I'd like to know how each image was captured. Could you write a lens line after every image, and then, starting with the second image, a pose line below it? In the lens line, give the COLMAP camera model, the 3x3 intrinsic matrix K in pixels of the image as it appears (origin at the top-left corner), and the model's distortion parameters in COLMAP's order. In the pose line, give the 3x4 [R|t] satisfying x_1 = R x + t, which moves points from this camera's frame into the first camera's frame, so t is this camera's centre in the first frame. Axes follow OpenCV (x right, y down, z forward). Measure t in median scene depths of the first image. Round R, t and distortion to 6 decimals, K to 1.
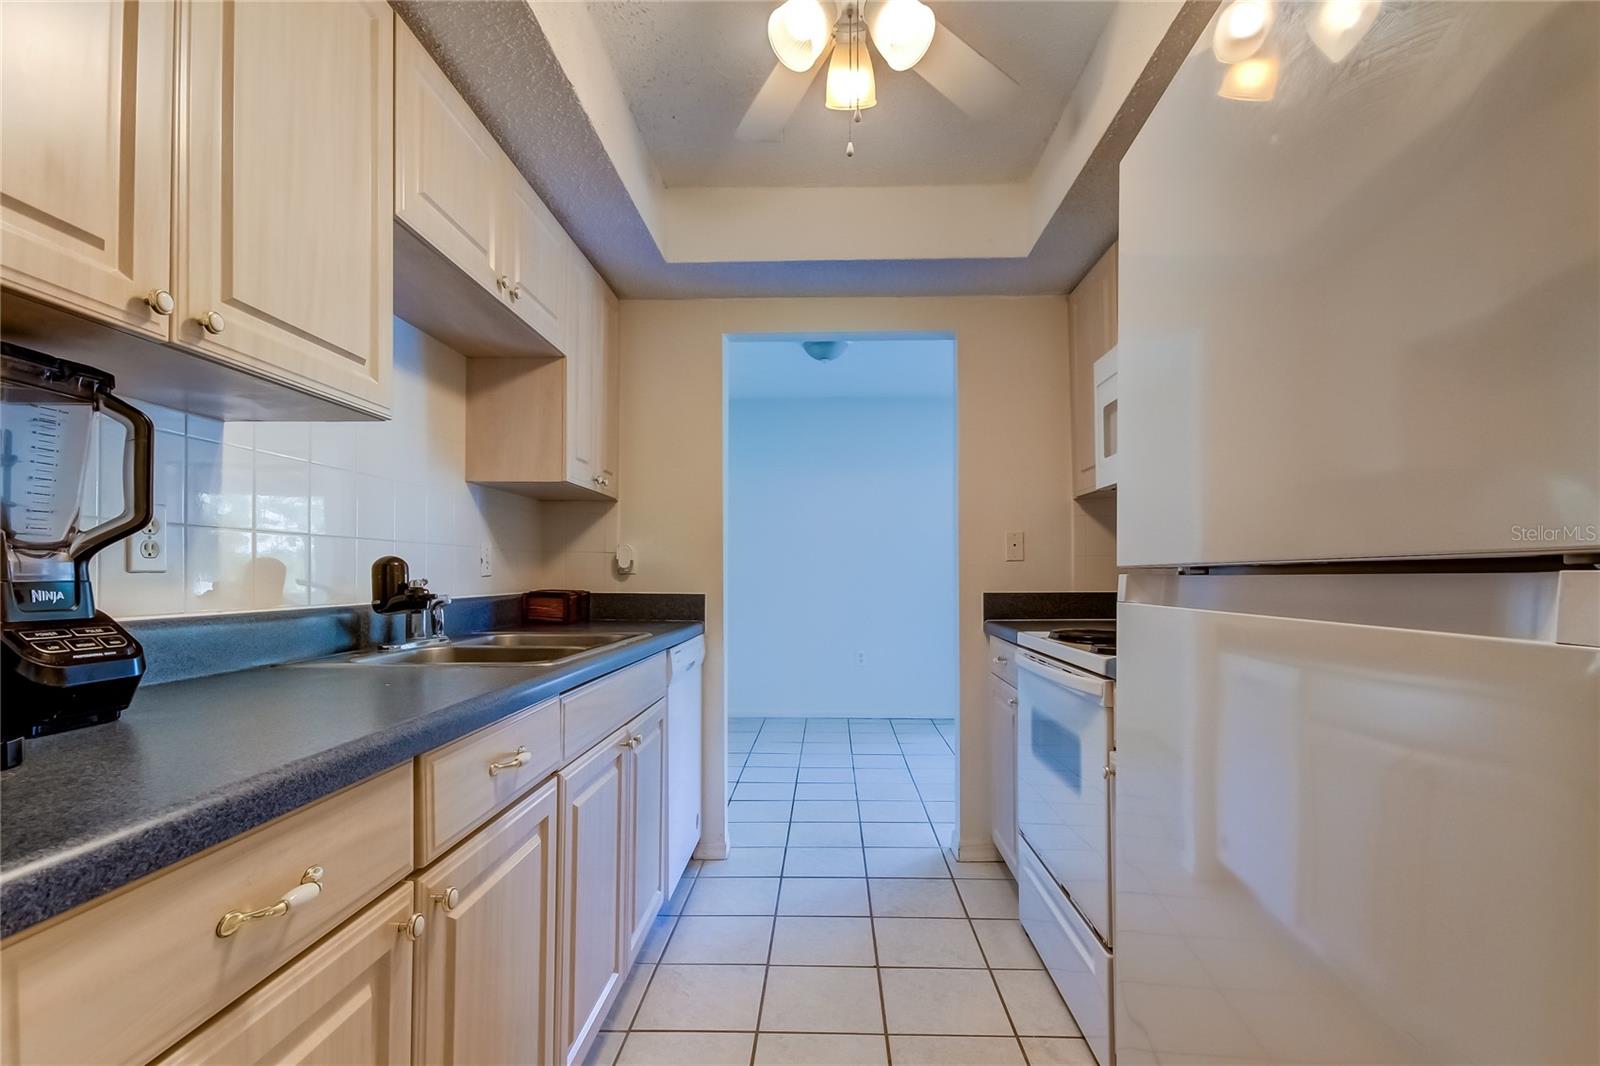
lens RADIAL K [[749.0, 0, 821.4], [0, 749.0, 549.5], [0, 0, 1]] dist [0.015475, -0.001157]
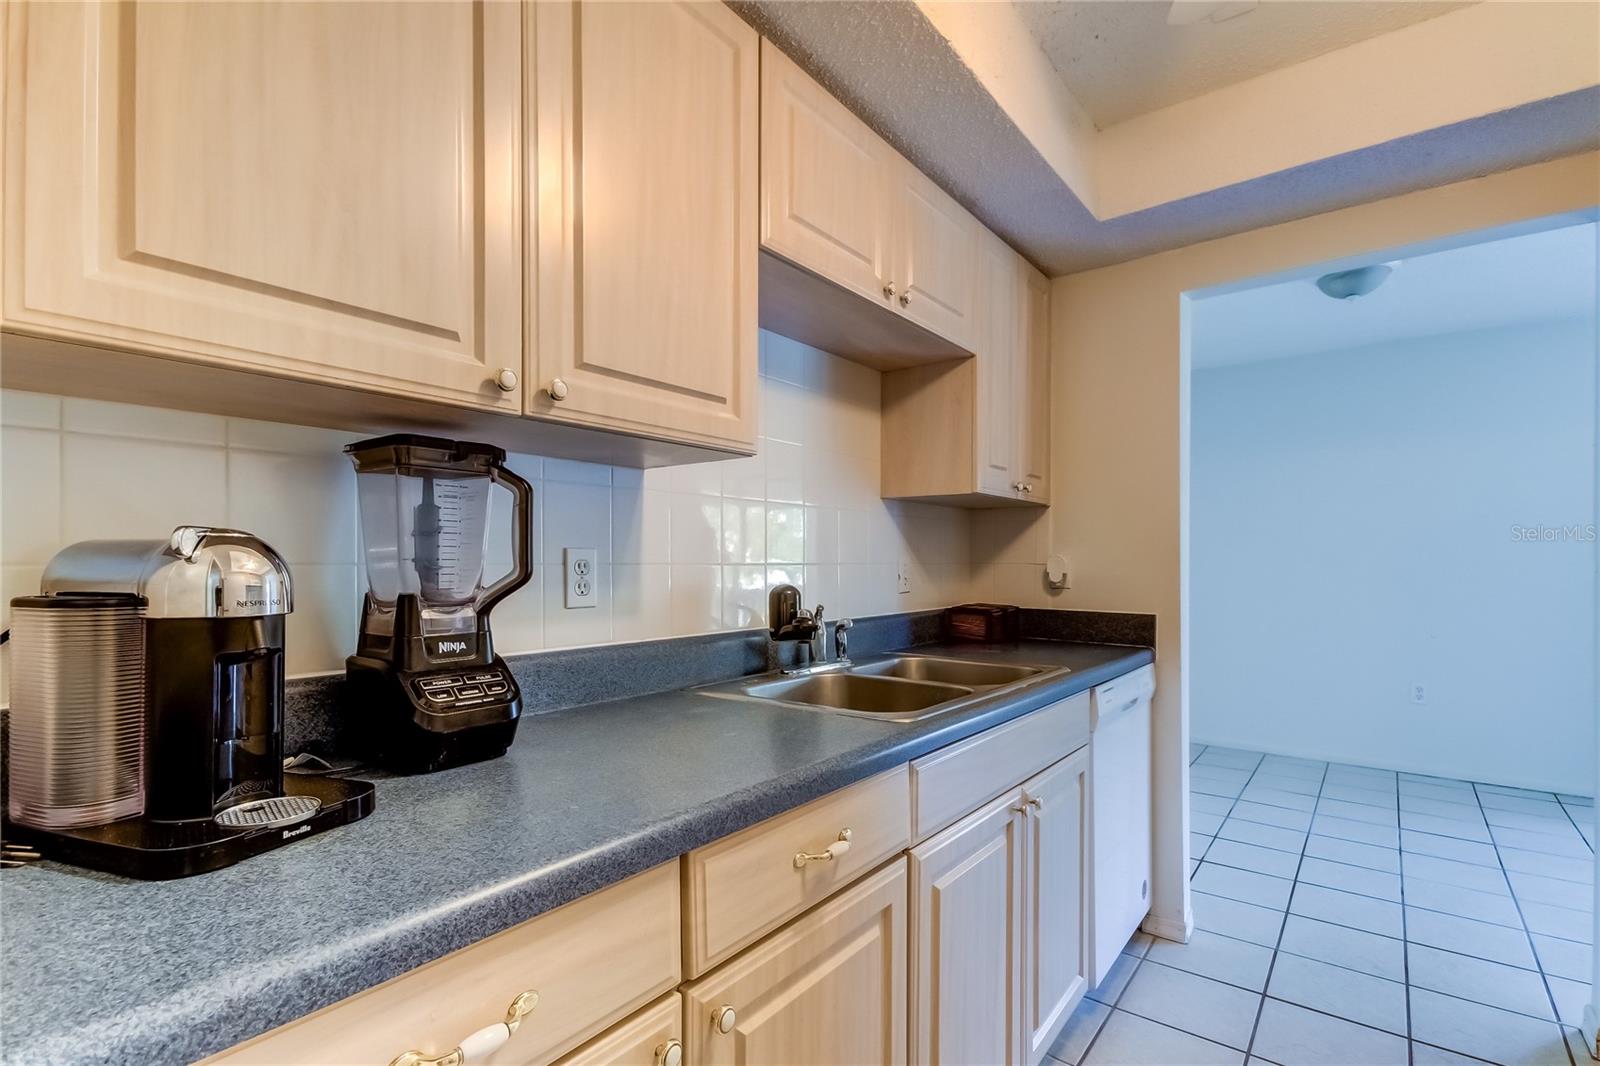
lens RADIAL K [[741.8, 0, 805.5], [0, 741.8, 557.5], [0, 0, 1]] dist [0.014738, -0.001196]
pose [[0.798872, 0.000764, -0.601500, 0.055278], [0.014214, 0.999696, 0.020149, -0.048276], [0.601333, -0.024646, 0.798619, 0.218506]]
